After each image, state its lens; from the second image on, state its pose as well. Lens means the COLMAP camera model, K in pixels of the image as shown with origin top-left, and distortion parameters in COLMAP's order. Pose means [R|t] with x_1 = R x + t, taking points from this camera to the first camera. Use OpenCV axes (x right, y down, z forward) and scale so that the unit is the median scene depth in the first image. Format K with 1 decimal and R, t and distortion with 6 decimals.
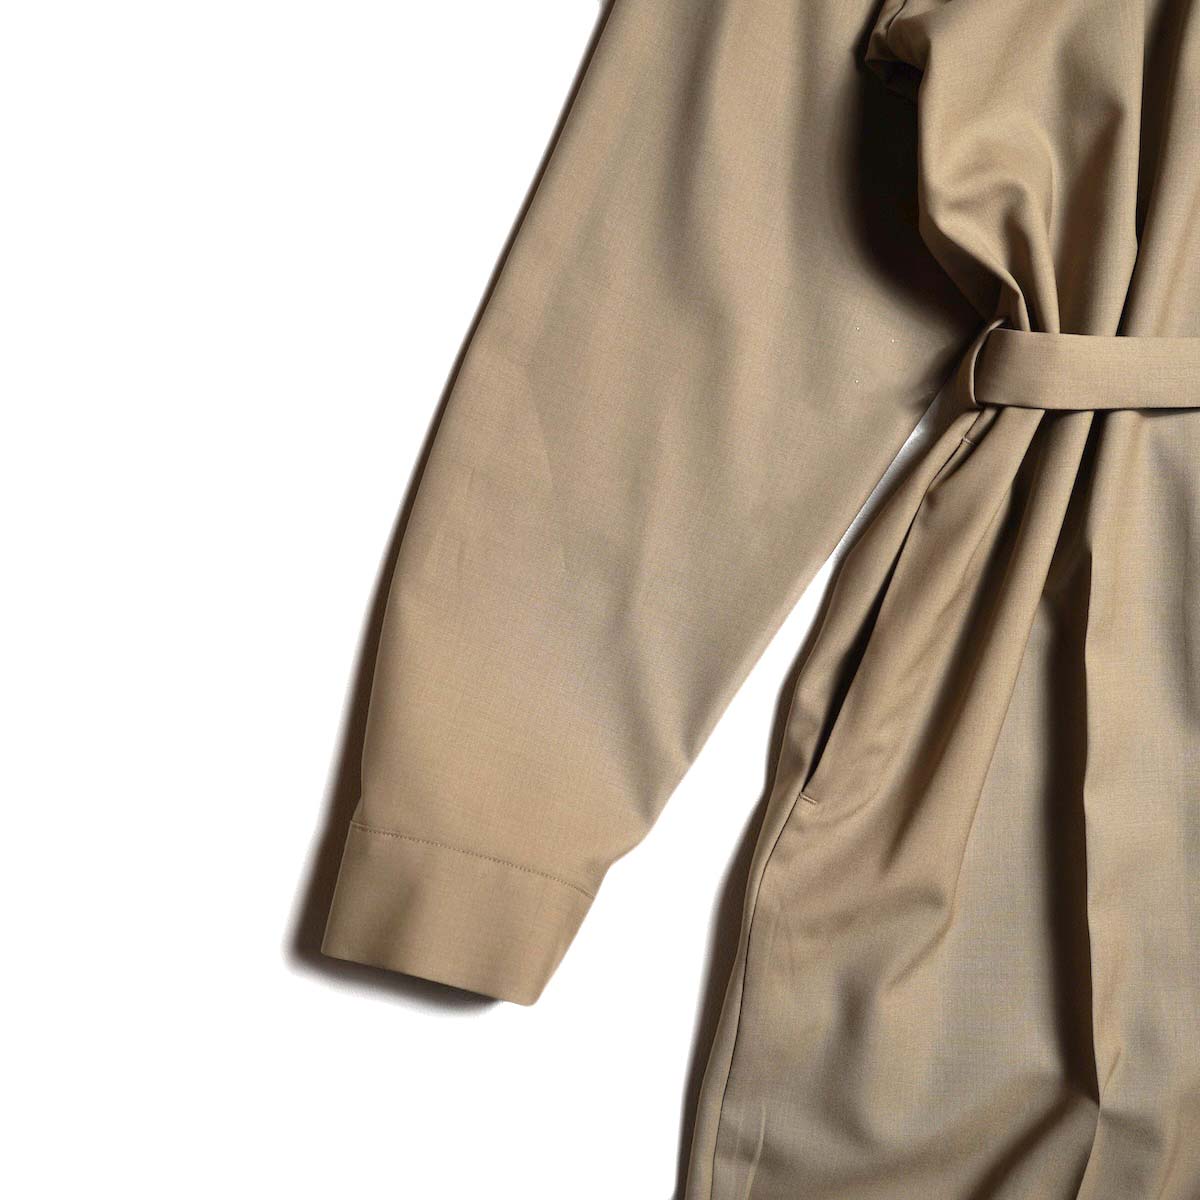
lens RADIAL K [[1414.5, 0, 604.7], [0, 1414.5, 601.2], [0, 0, 1]] dist [-0.015186, 0.000000]
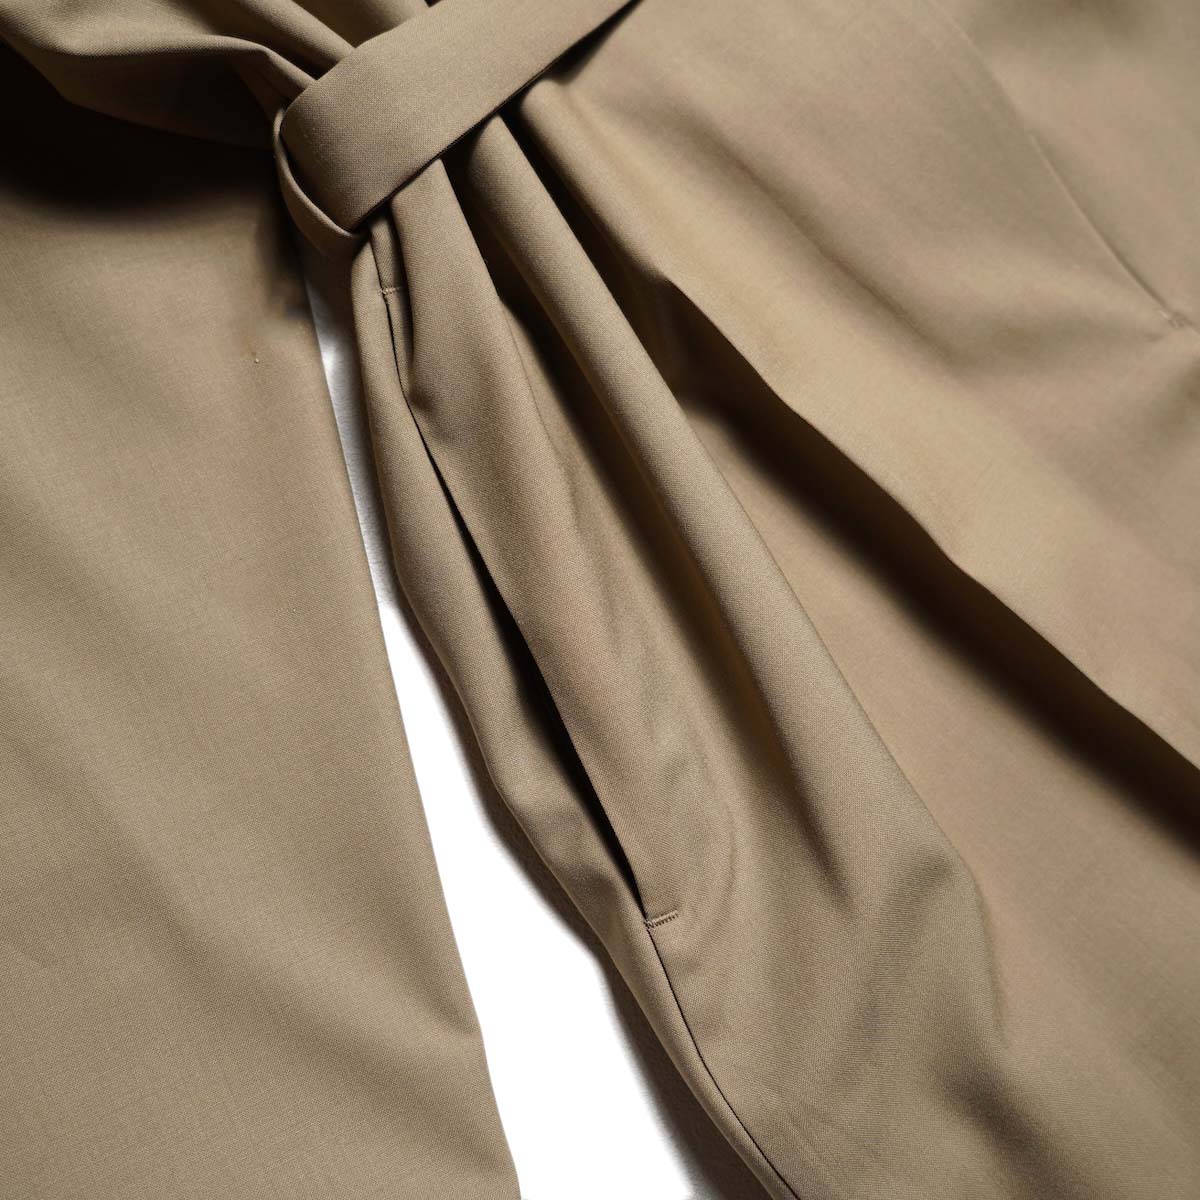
lens RADIAL K [[1414.5, 0, 602.7], [0, 1414.5, 603.0], [0, 0, 1]] dist [-0.015186, 0.000000]
pose [[0.660646, -0.701698, 0.266770, 0.067763], [0.732605, 0.680190, -0.025130, 0.053036], [-0.163821, 0.212039, 0.963432, 0.446473]]
